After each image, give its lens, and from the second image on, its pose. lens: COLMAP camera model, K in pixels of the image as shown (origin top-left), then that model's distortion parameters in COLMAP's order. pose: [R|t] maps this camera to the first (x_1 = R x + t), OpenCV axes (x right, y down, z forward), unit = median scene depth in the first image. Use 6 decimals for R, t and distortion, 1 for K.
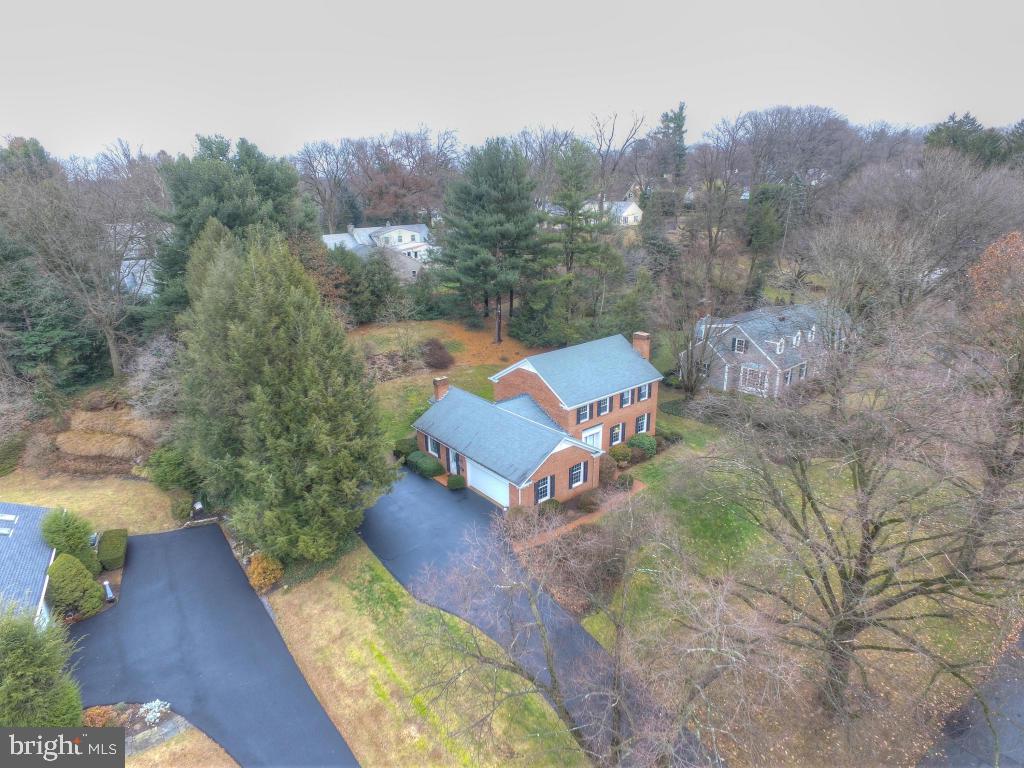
lens RADIAL K [[595.2, 0, 512.0], [0, 595.2, 384.0], [0, 0, 1]] dist [-0.009108, 0.014556]
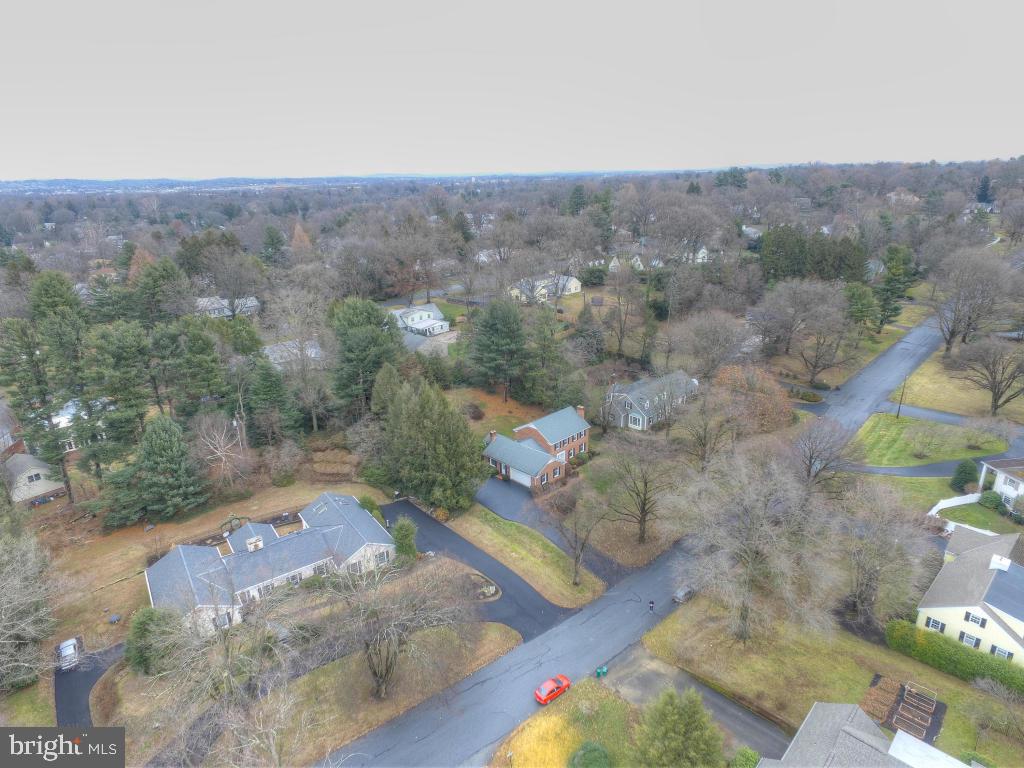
lens RADIAL K [[595.2, 0, 512.0], [0, 595.2, 384.0], [0, 0, 1]] dist [-0.009108, 0.014556]
pose [[0.995523, -0.034430, 0.088030, -0.245003], [0.033585, 0.999375, 0.011059, -0.216588], [-0.088355, -0.008053, 0.996056, -1.268597]]
